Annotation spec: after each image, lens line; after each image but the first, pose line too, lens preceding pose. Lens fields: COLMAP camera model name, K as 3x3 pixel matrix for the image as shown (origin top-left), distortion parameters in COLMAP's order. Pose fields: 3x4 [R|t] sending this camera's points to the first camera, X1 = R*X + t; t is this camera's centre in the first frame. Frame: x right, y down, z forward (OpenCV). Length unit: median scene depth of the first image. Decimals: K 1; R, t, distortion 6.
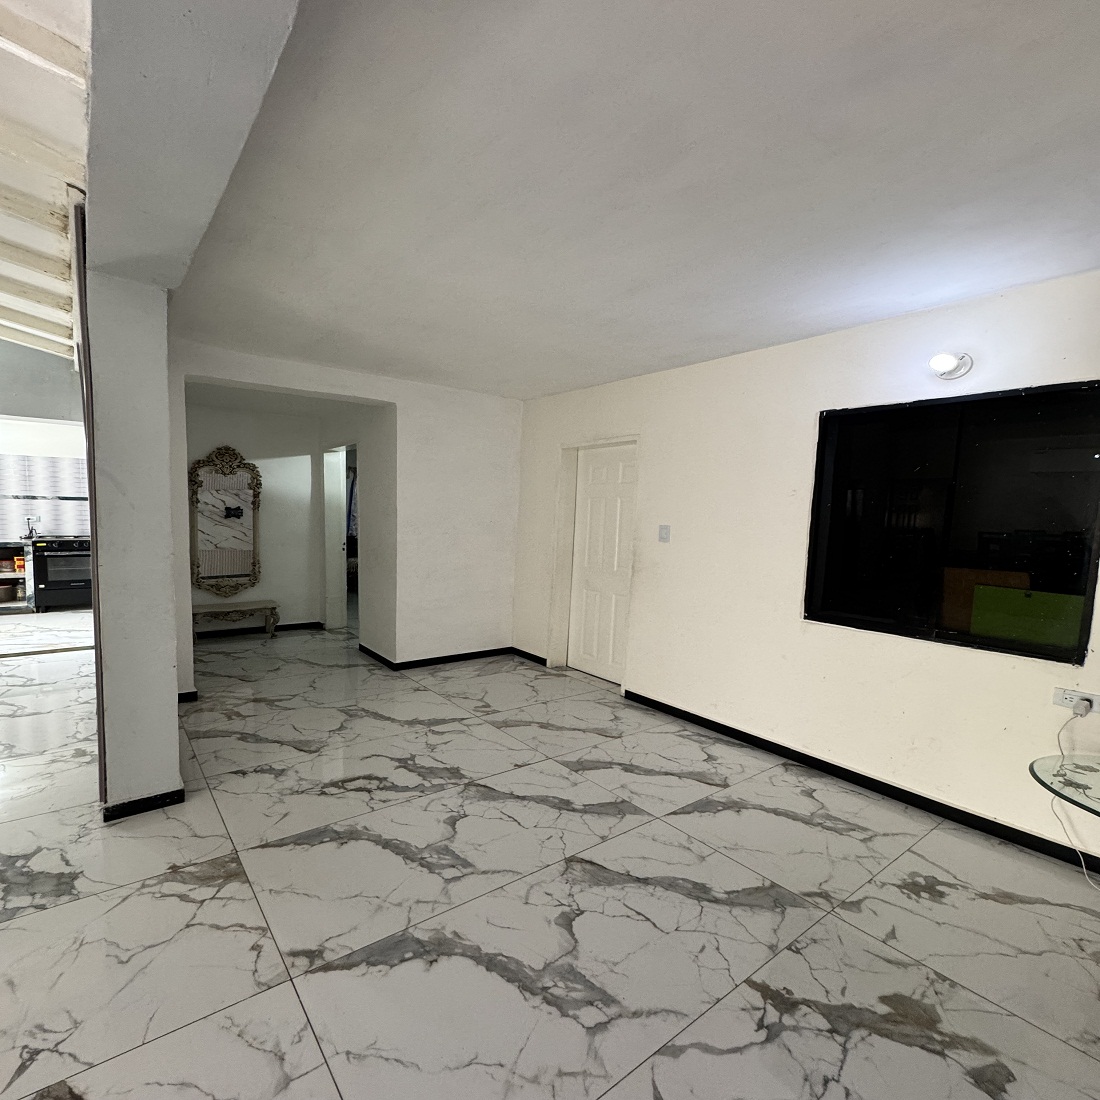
lens RADIAL K [[576.4, 0, 551.8], [0, 576.4, 603.4], [0, 0, 1]] dist [0.001420, -0.000028]
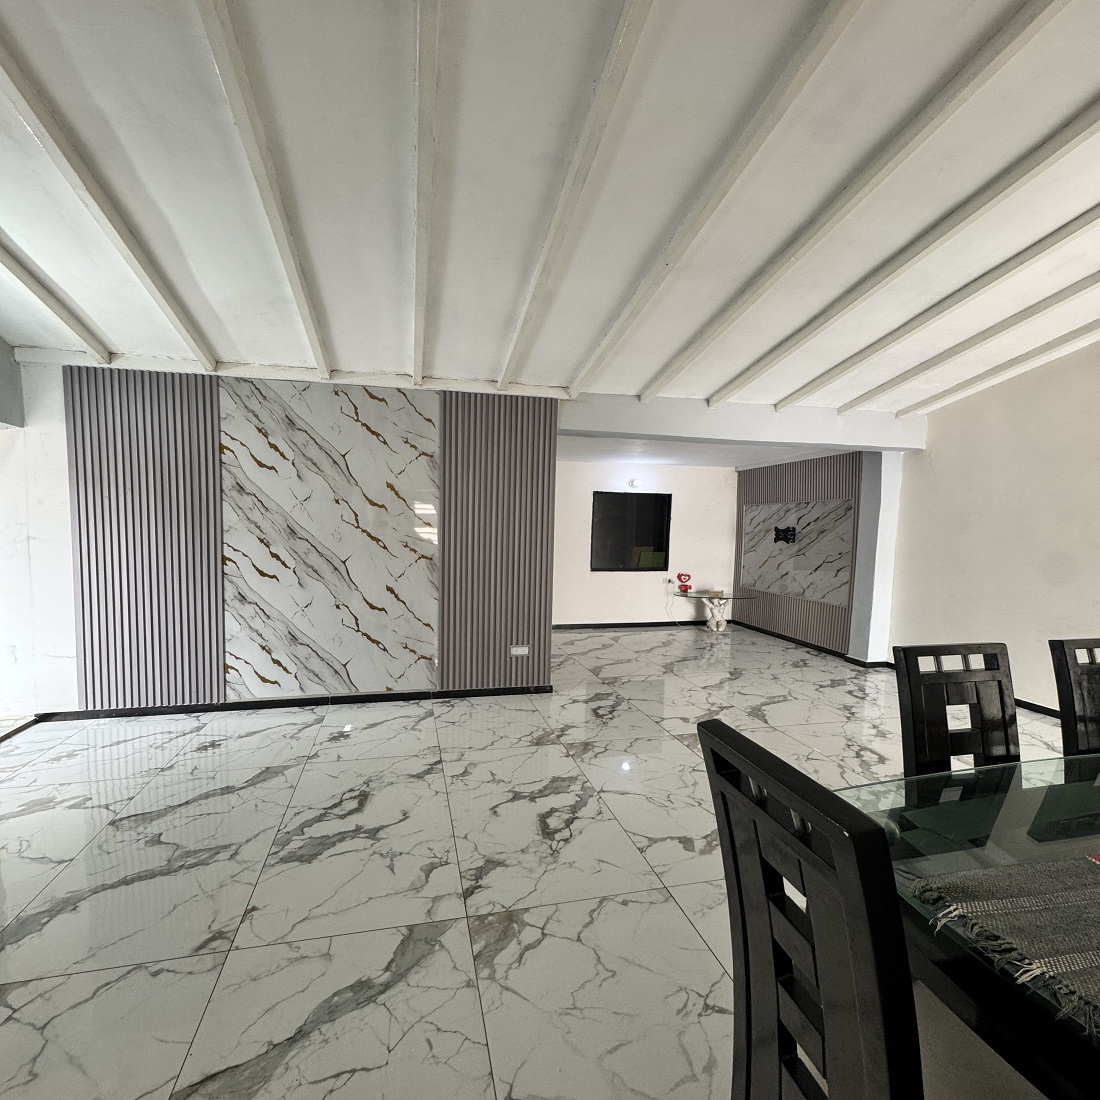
lens RADIAL K [[590.5, 0, 558.4], [0, 590.5, 555.6], [0, 0, 1]] dist [-0.003788, -0.001069]
pose [[0.396206, -0.060885, 0.916141, -2.426132], [0.133769, 0.990980, 0.008007, -0.092805], [-0.908365, 0.119379, 0.400776, 0.104480]]
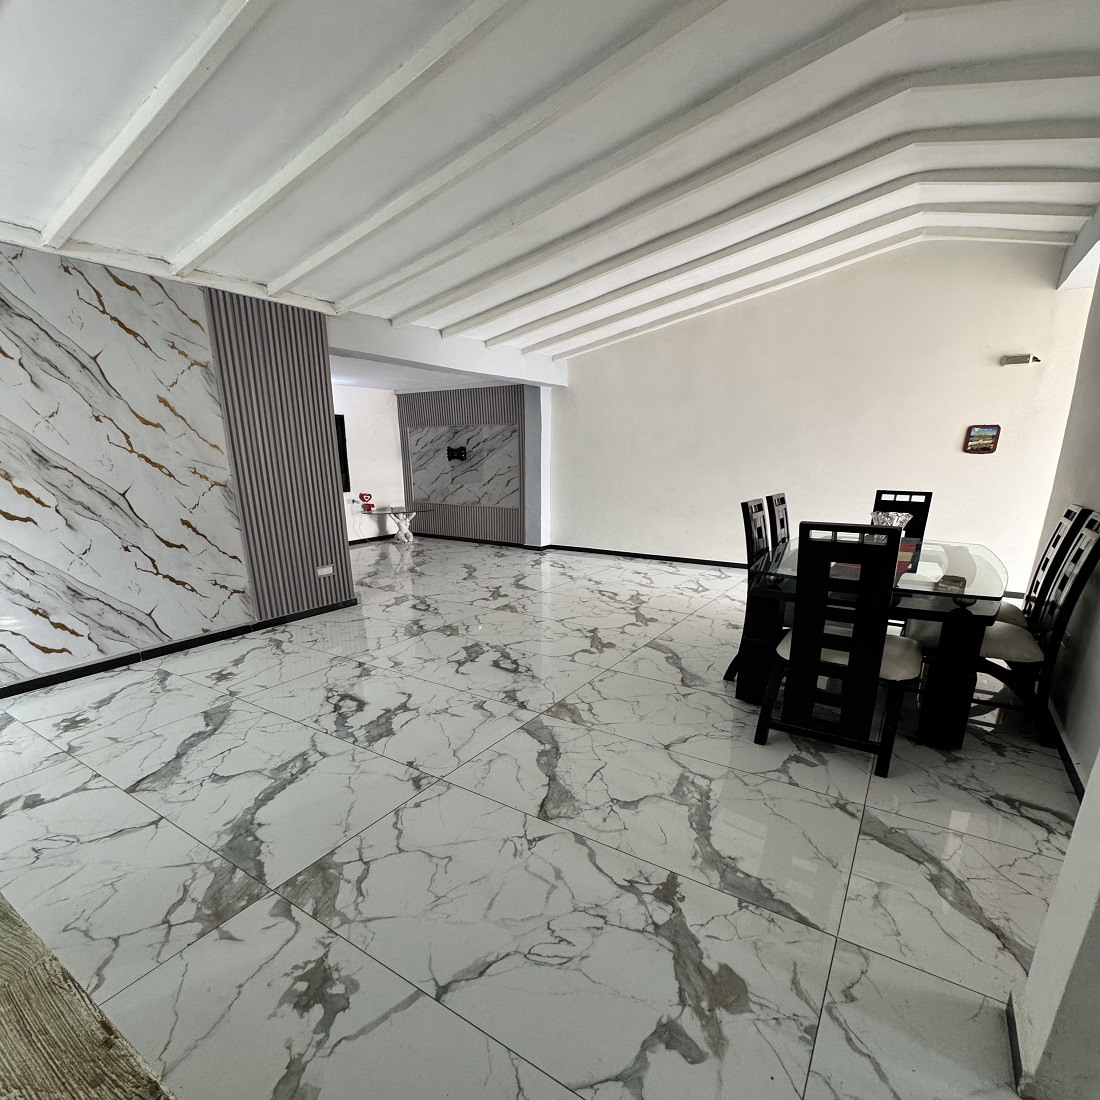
lens RADIAL K [[576.4, 0, 551.8], [0, 576.4, 603.4], [0, 0, 1]] dist [0.001420, -0.000028]
pose [[-0.333224, -0.260638, 0.906107, -2.792217], [0.138390, 0.937103, 0.320447, -0.203871], [-0.932636, 0.232177, -0.276195, 0.854156]]
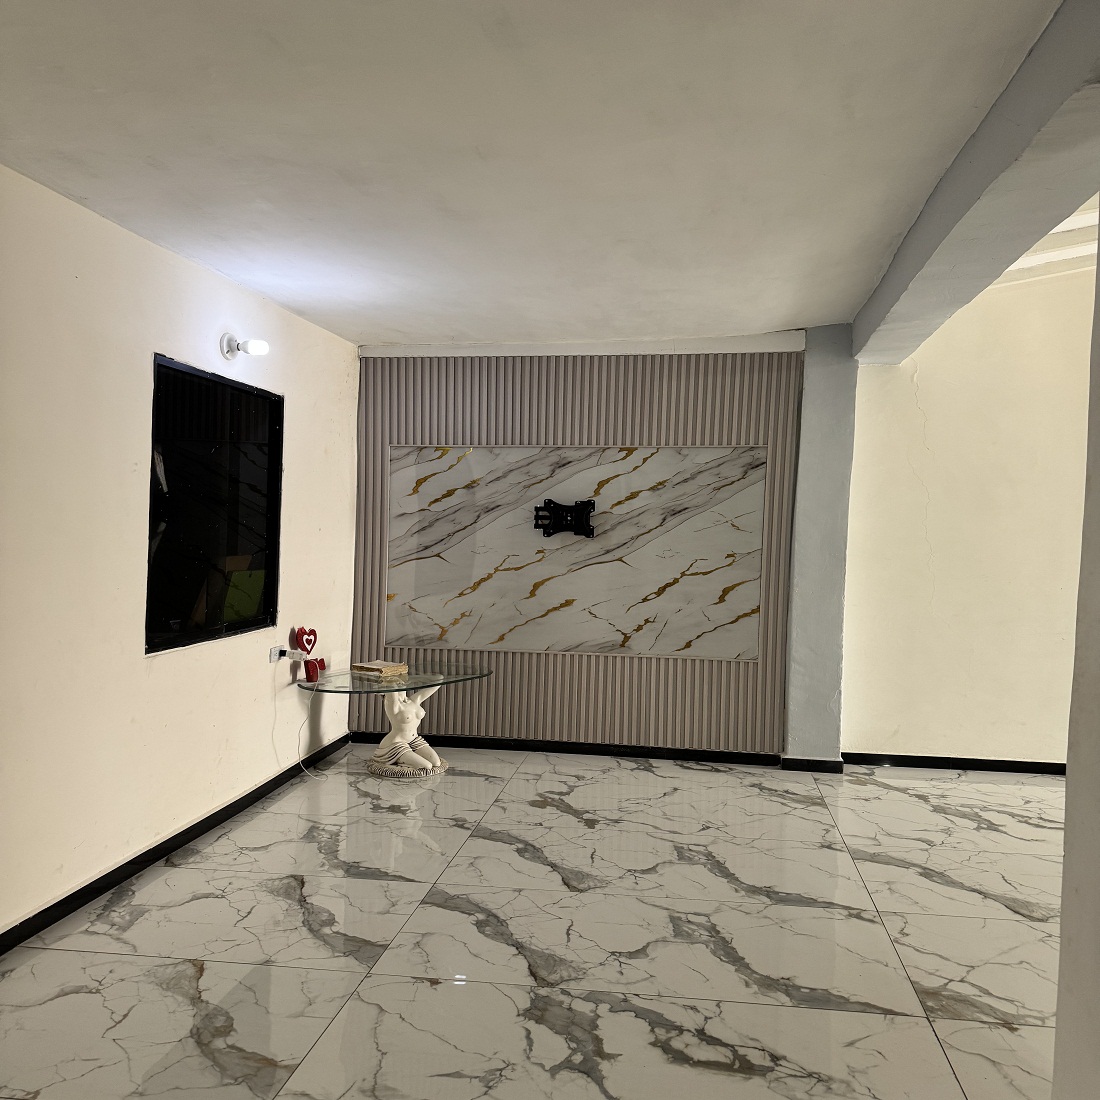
lens RADIAL K [[1038.2, 0, 554.2], [0, 1038.2, 528.4], [0, 0, 1]] dist [0.079819, -0.124879]
pose [[-0.690481, -0.038054, 0.722349, -0.972310], [0.078818, 0.988711, 0.127426, -0.291619], [-0.719044, 0.144919, -0.679687, 1.807615]]
